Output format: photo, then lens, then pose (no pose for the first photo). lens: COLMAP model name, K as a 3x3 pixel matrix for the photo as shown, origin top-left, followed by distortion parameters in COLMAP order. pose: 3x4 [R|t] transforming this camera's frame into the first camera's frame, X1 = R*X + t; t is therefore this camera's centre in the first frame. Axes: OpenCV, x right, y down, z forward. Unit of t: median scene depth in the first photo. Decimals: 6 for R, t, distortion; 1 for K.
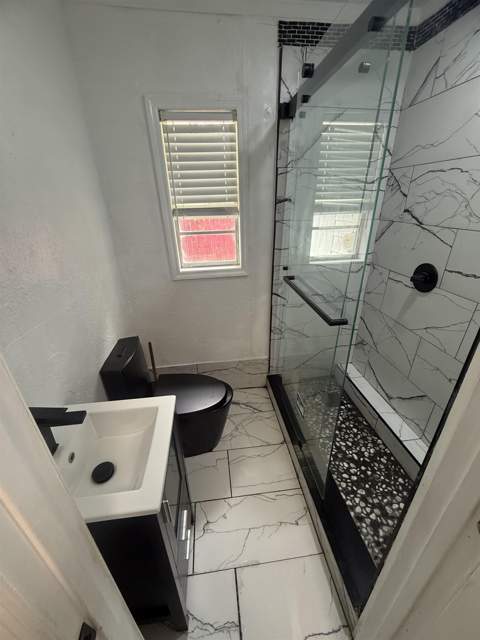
lens RADIAL K [[255.8, 0, 239.5], [0, 255.8, 318.8], [0, 0, 1]] dist [0.000354, 0.000064]
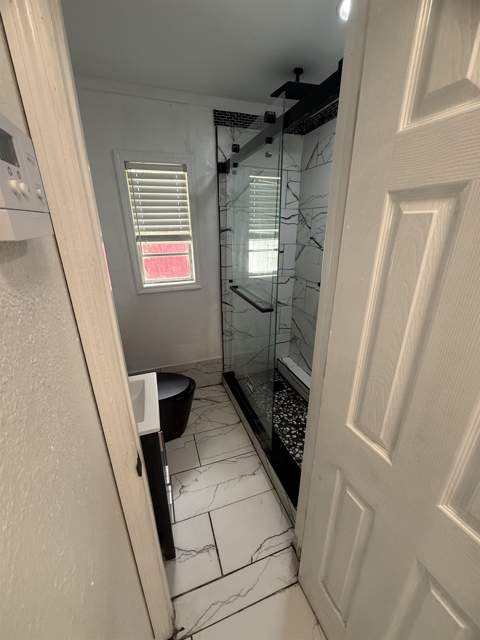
lens RADIAL K [[255.8, 0, 239.5], [0, 255.8, 318.8], [0, 0, 1]] dist [0.000354, 0.000064]
pose [[0.978219, -0.058027, 0.199301, -0.047503], [0.075852, 0.993659, -0.082997, 0.107370], [-0.193221, 0.096306, 0.976417, -0.259371]]
